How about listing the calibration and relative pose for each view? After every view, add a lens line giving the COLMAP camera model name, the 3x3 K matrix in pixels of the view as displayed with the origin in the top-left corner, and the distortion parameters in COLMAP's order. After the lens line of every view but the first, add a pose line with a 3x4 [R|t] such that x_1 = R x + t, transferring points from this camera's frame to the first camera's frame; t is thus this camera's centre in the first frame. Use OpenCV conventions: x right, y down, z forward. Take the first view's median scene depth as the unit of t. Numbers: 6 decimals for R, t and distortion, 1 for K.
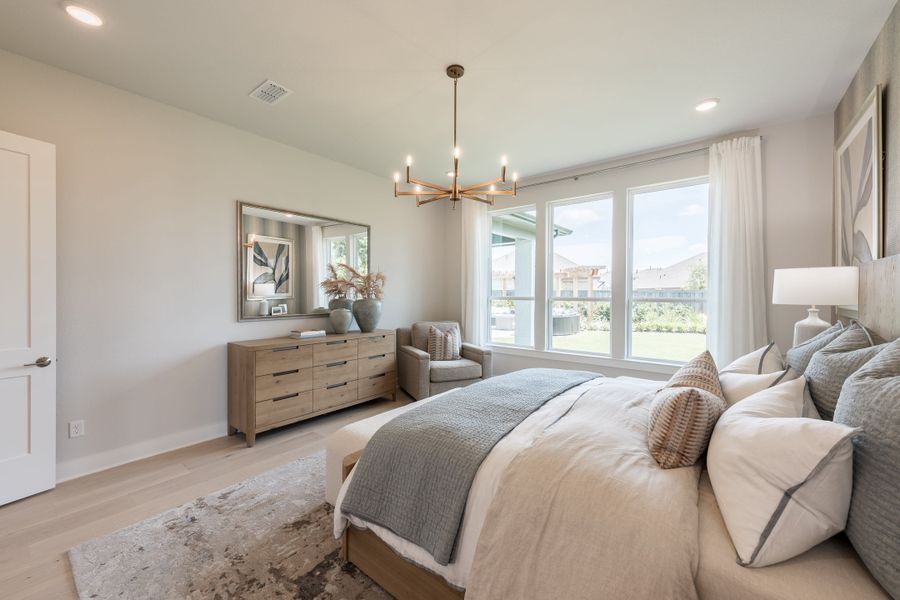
lens RADIAL K [[362.2, 0, 453.2], [0, 362.2, 292.7], [0, 0, 1]] dist [-0.001989, -0.000899]
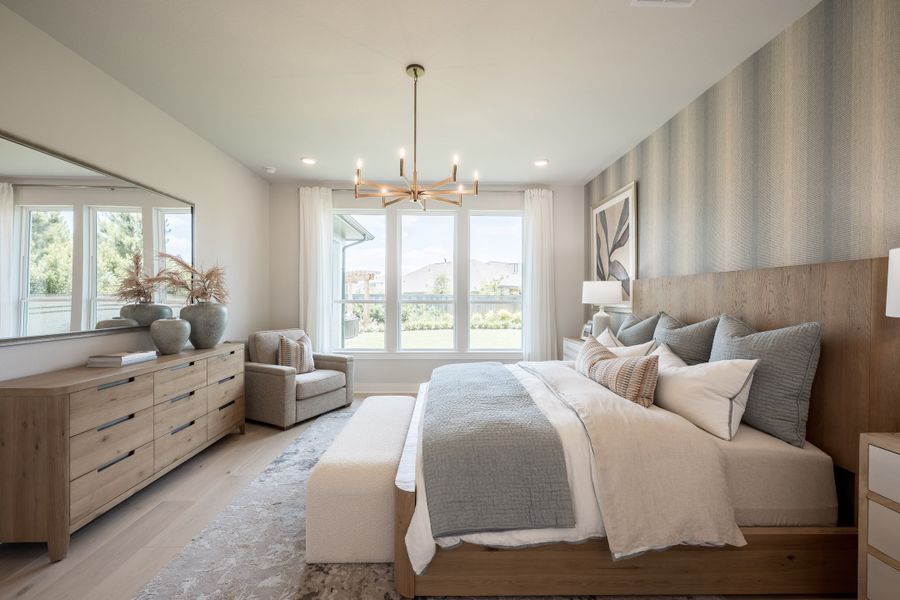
lens RADIAL K [[362.2, 0, 457.9], [0, 362.2, 295.5], [0, 0, 1]] dist [-0.001989, -0.000899]
pose [[0.758437, 0.004690, 0.651729, -0.329799], [-0.003556, 0.999989, -0.003058, 0.000990], [-0.651736, 0.000002, 0.758445, 0.107157]]
